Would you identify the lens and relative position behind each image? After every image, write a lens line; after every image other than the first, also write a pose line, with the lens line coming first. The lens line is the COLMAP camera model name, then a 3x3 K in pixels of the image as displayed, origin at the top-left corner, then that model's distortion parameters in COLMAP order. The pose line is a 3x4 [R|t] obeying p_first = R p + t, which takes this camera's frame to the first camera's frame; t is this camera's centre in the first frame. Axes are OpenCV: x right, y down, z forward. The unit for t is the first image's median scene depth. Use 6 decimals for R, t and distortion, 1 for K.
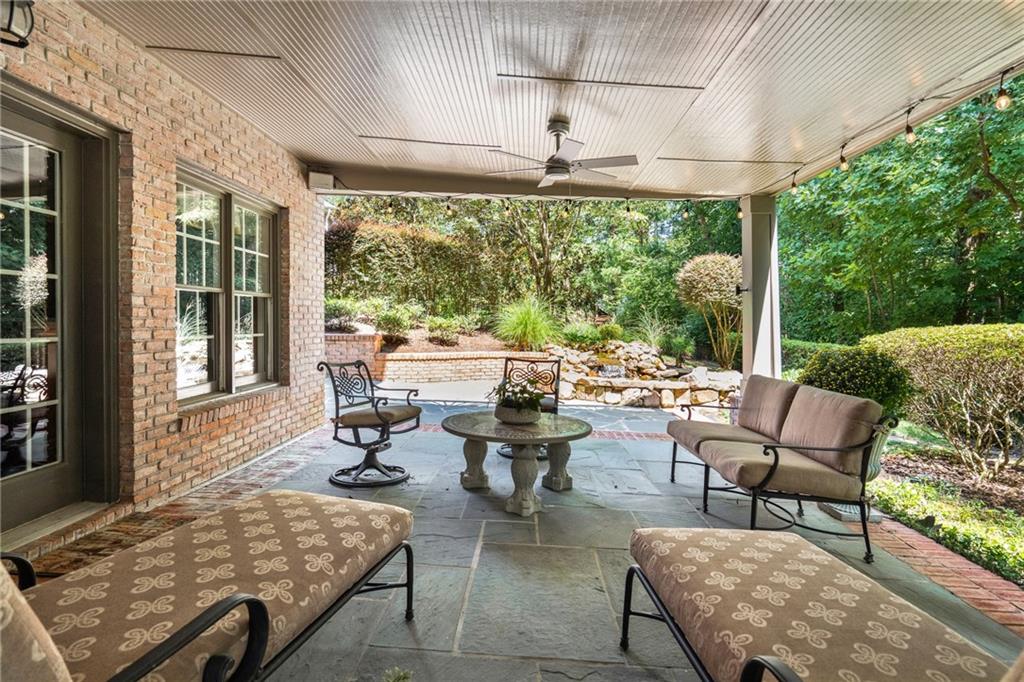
lens RADIAL K [[492.5, 0, 489.4], [0, 492.5, 325.2], [0, 0, 1]] dist [-0.009187, 0.004502]
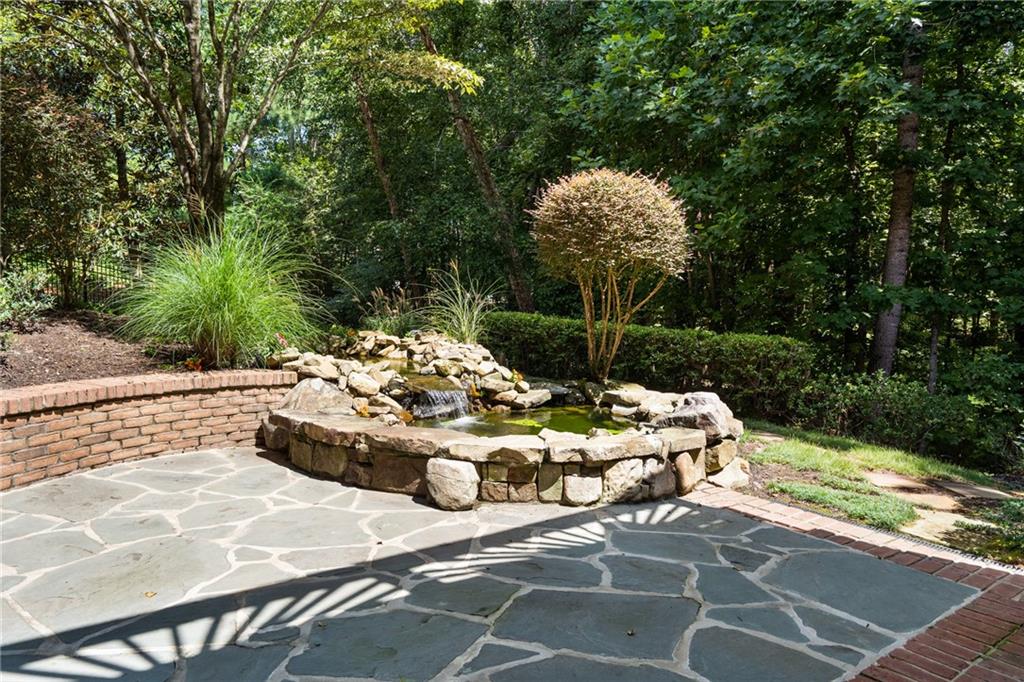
lens RADIAL K [[682.7, 0, 513.4], [0, 682.7, 345.8], [0, 0, 1]] dist [0.000627, -0.000645]
pose [[0.750977, -0.044848, 0.658804, -0.161011], [-0.005609, 0.997222, 0.074280, -0.011123], [-0.660304, -0.059478, 0.748639, 0.640589]]
